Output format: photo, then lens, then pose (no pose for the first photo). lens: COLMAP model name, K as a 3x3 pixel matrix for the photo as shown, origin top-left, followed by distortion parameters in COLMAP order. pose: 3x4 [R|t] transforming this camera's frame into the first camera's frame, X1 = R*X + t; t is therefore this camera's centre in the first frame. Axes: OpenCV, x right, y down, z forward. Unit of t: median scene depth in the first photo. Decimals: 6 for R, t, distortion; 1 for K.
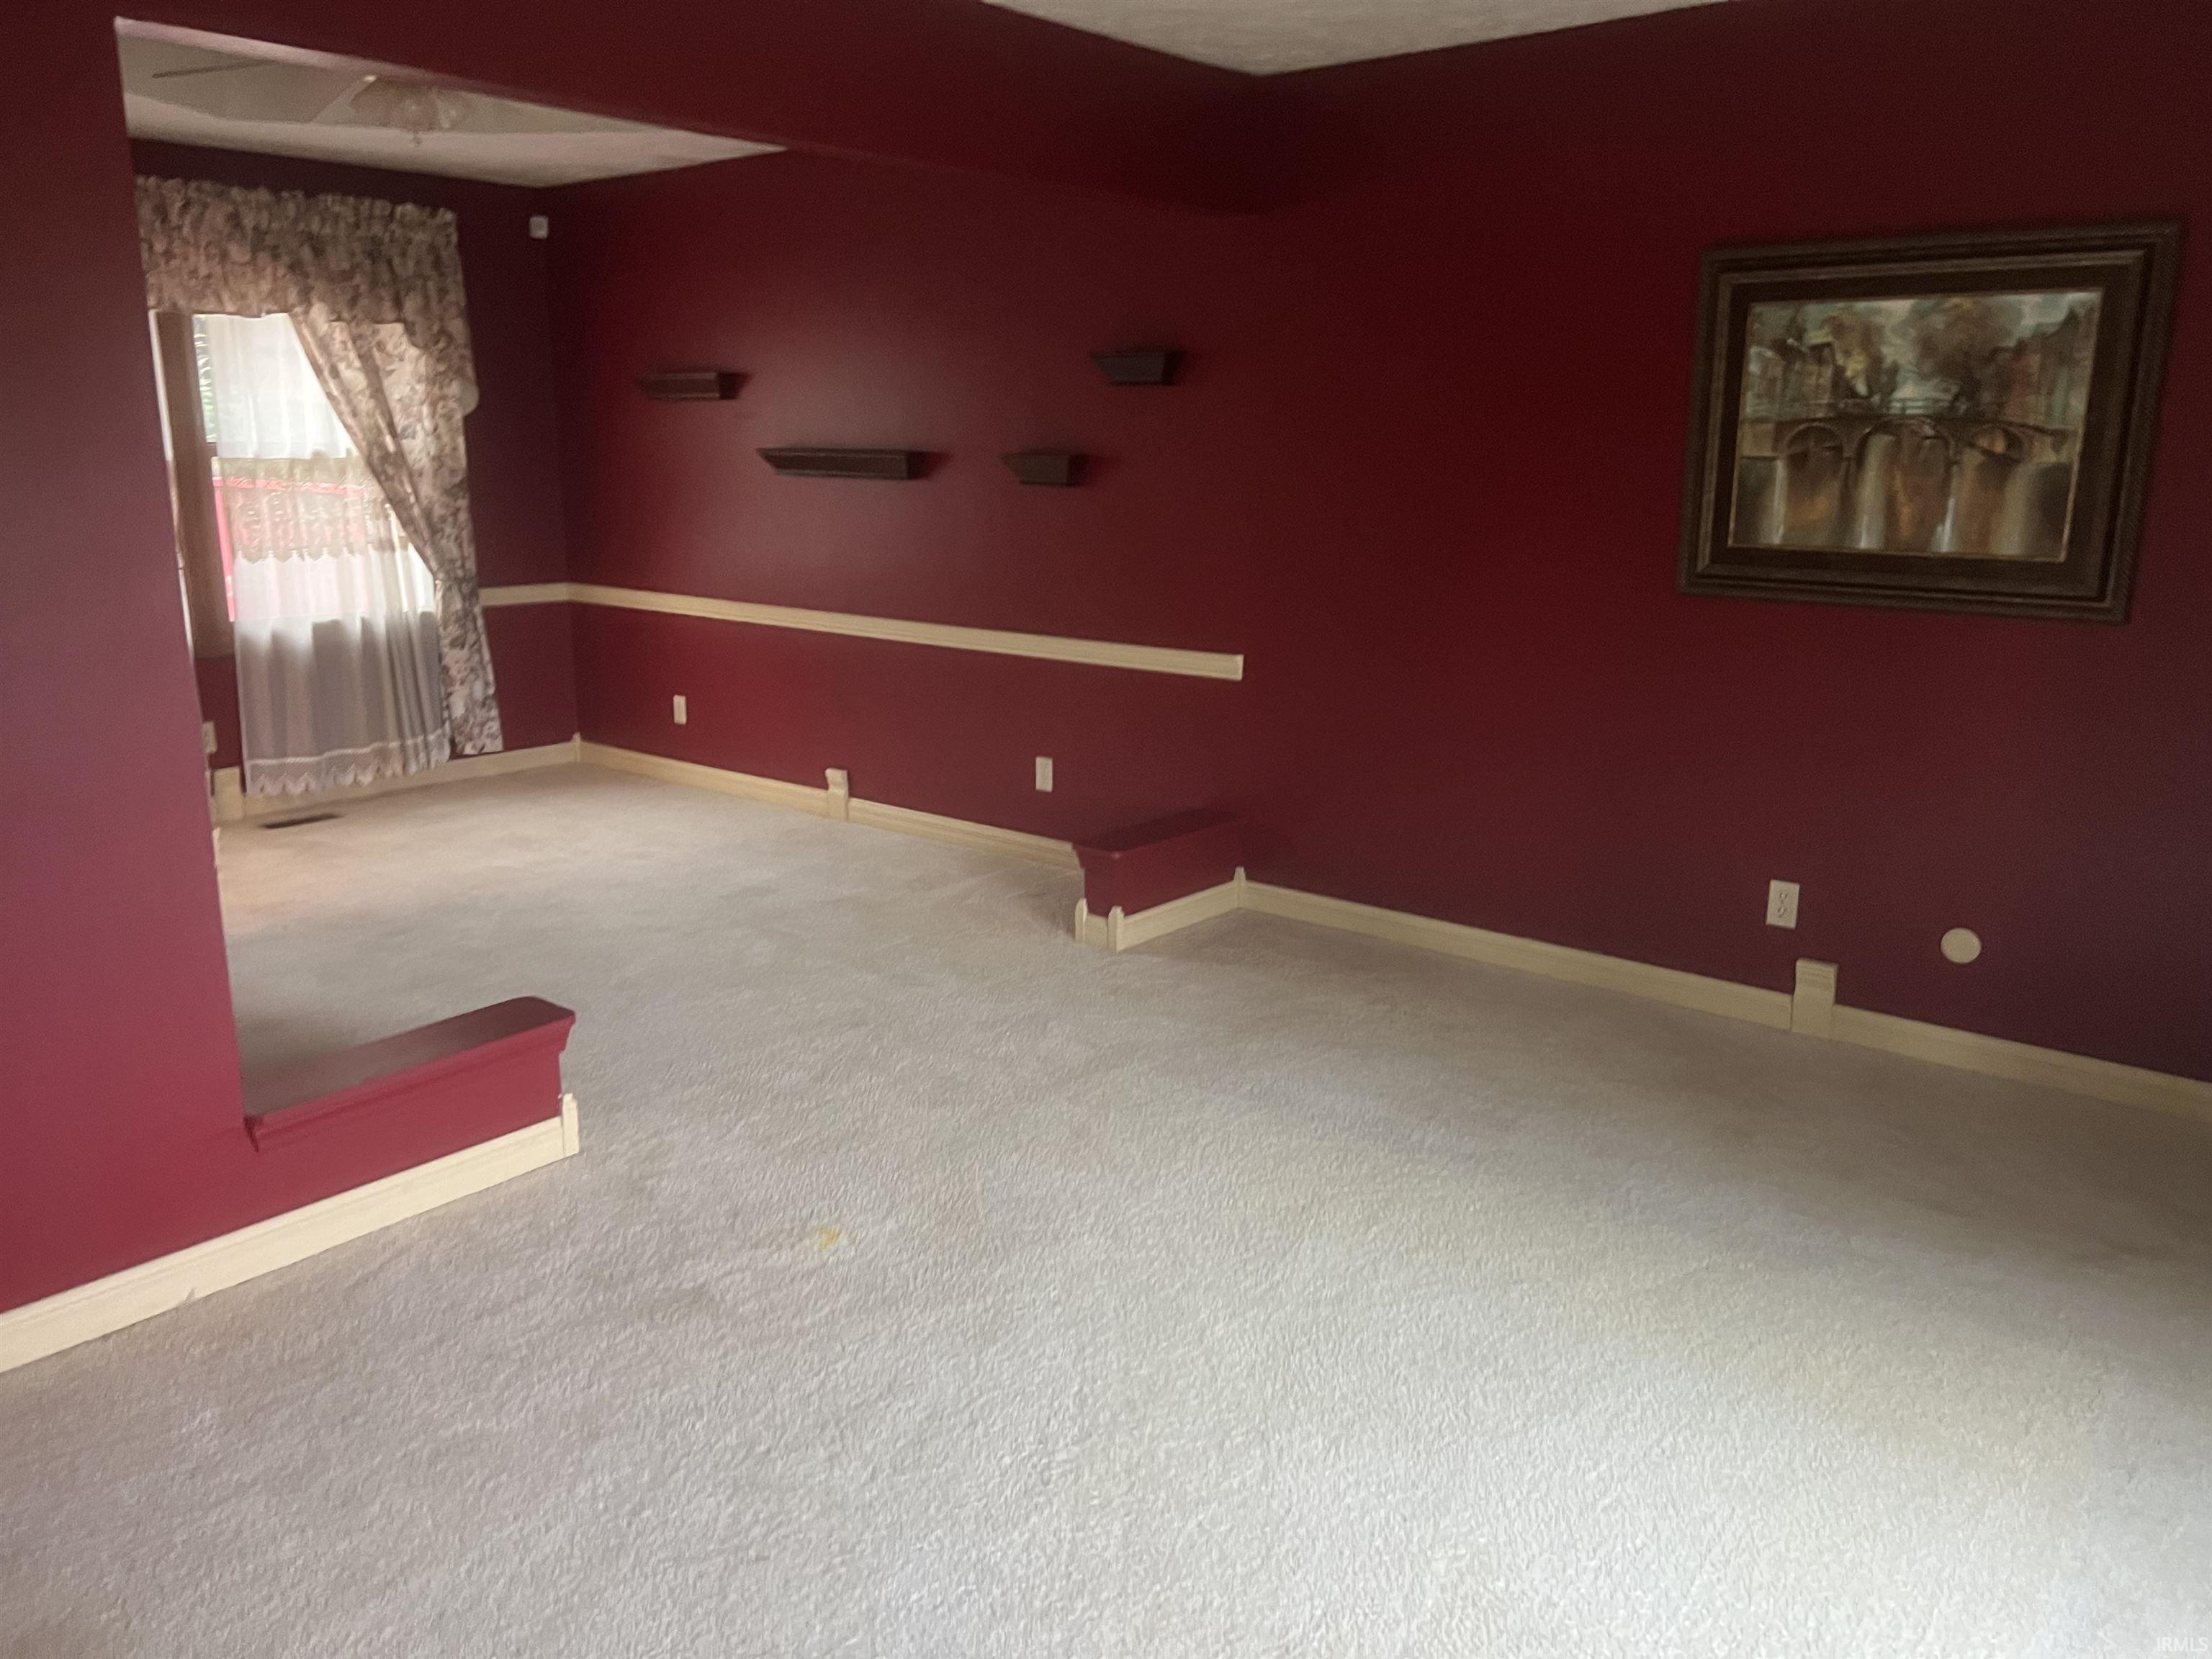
lens RADIAL K [[1671.9, 0, 1094.7], [0, 1671.9, 786.8], [0, 0, 1]] dist [0.058869, -0.041619]
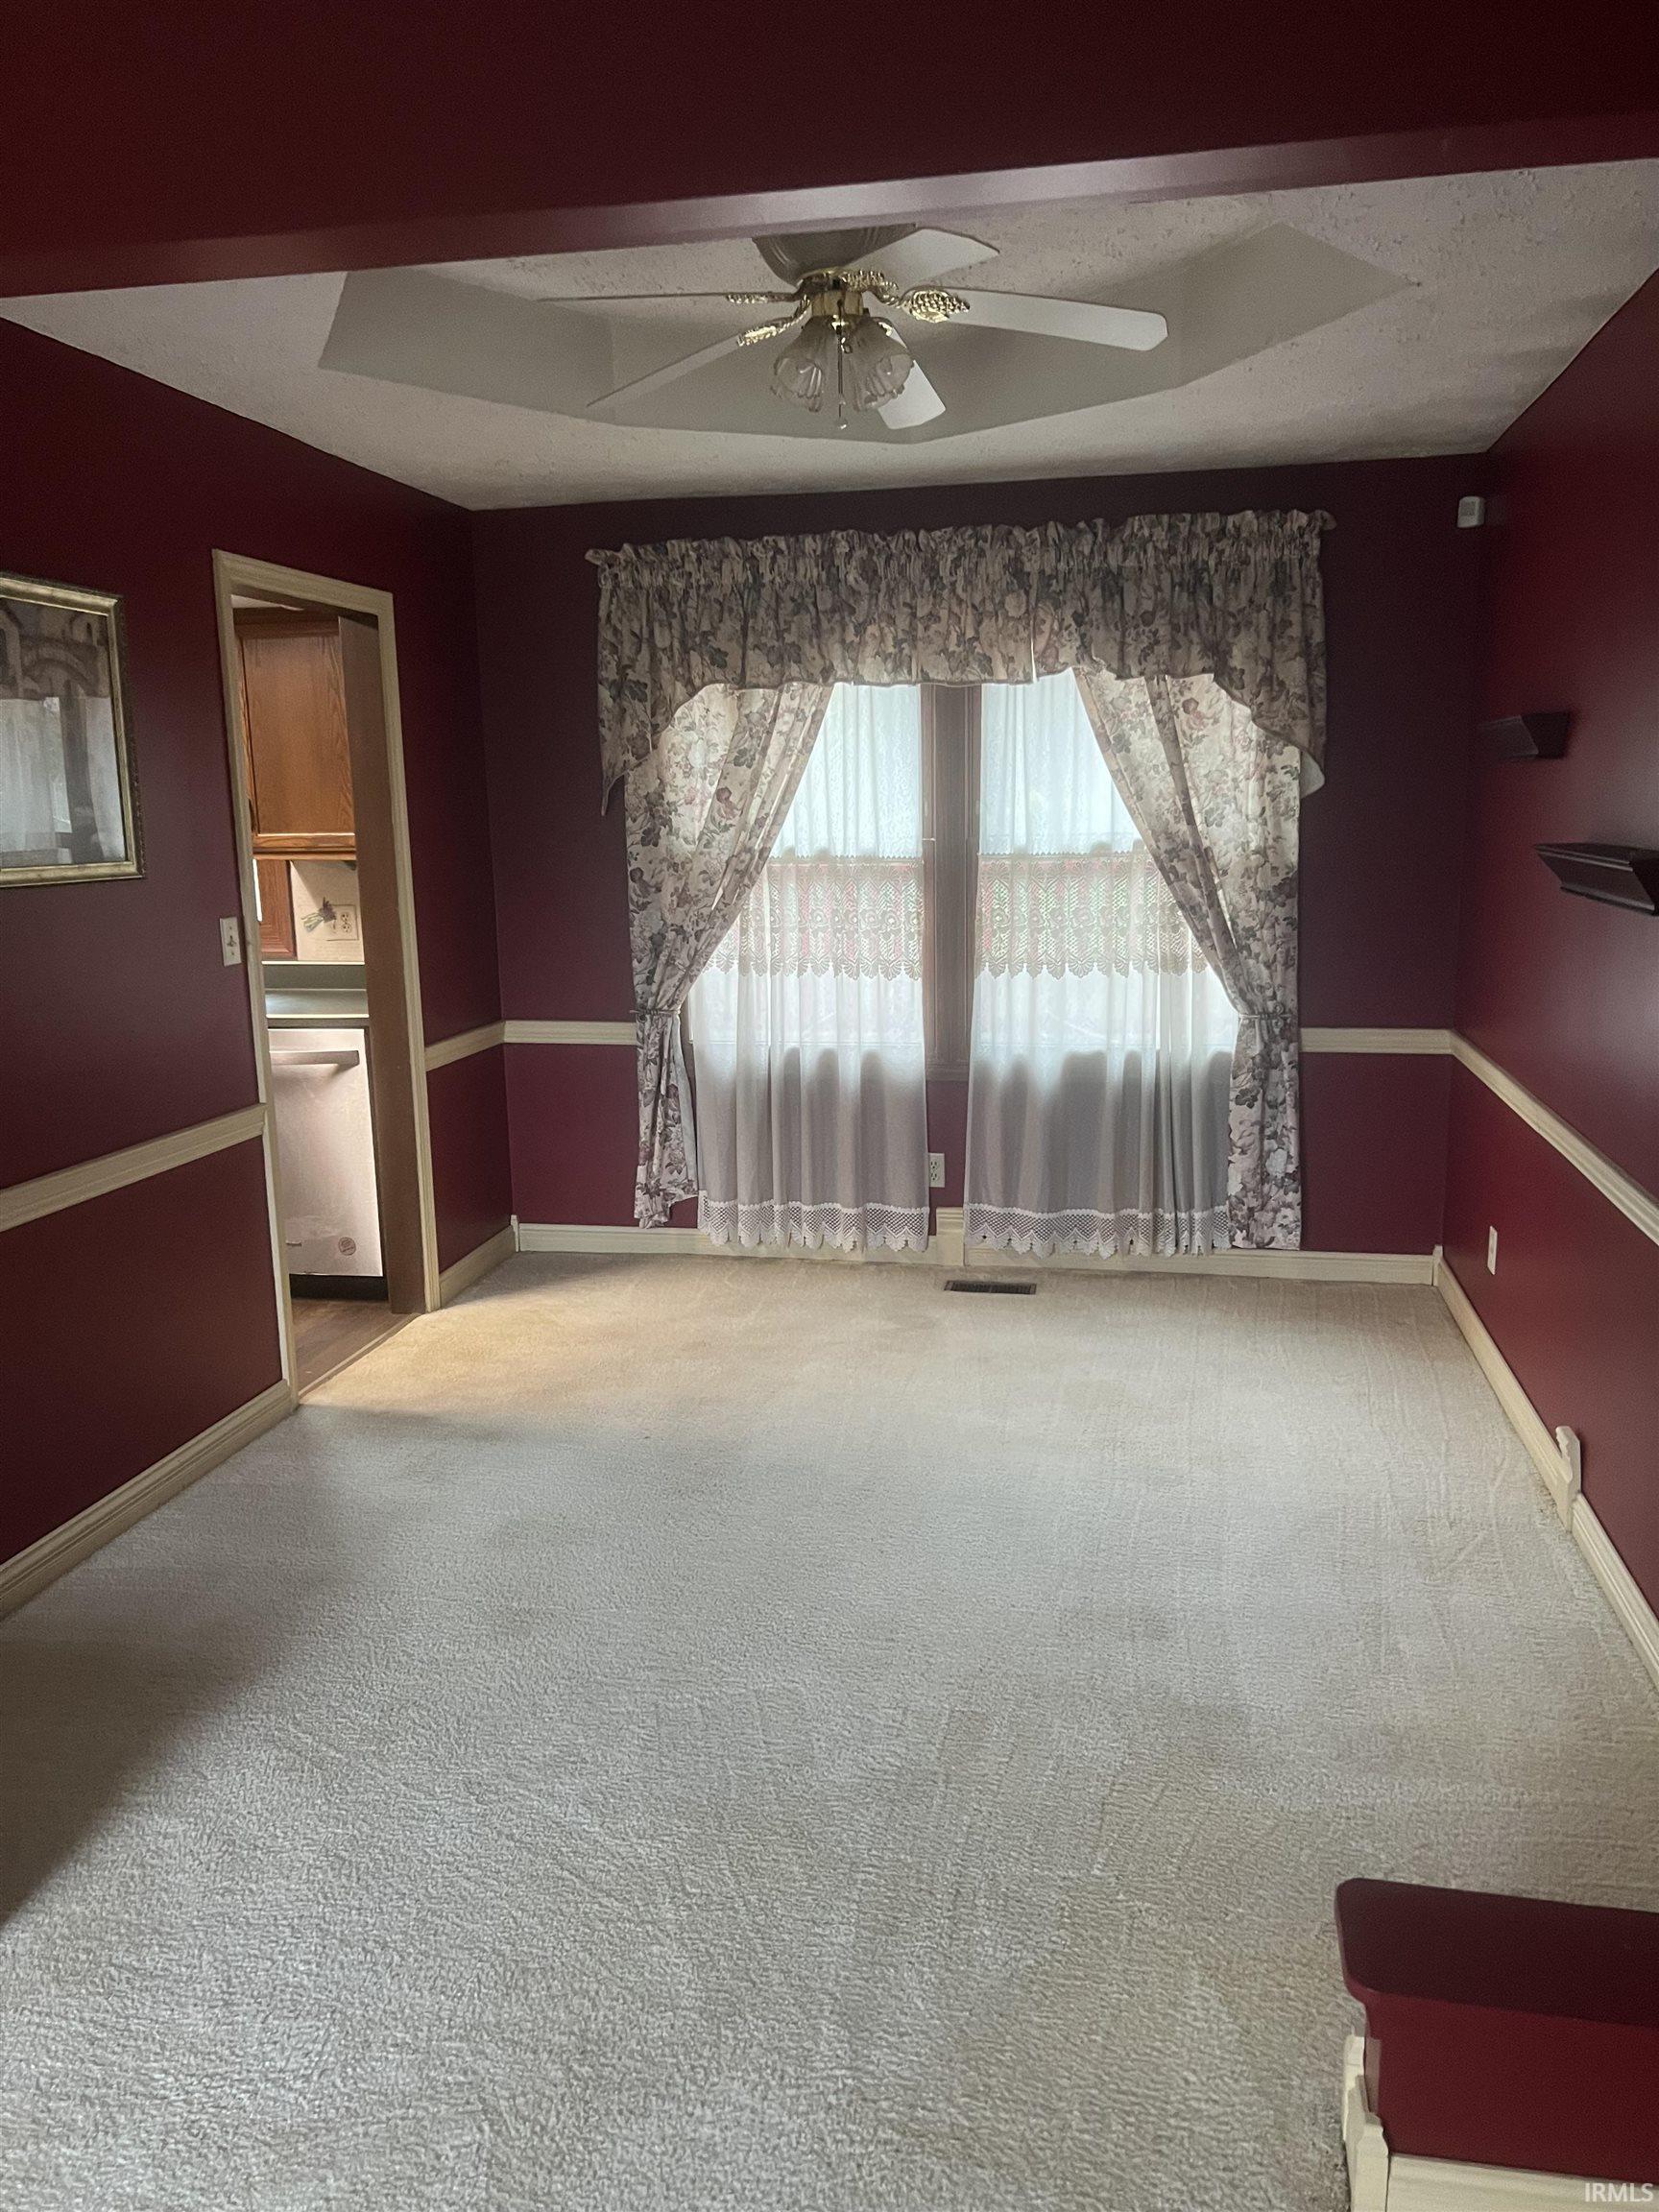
lens RADIAL K [[1671.9, 0, 828.2], [0, 1671.9, 1114.5], [0, 0, 1]] dist [0.058869, -0.041619]
pose [[0.483184, 0.157923, -0.861158, 0.276639], [-0.165959, 0.982286, 0.087018, -0.181017], [0.859646, 0.100872, 0.500834, 0.761162]]
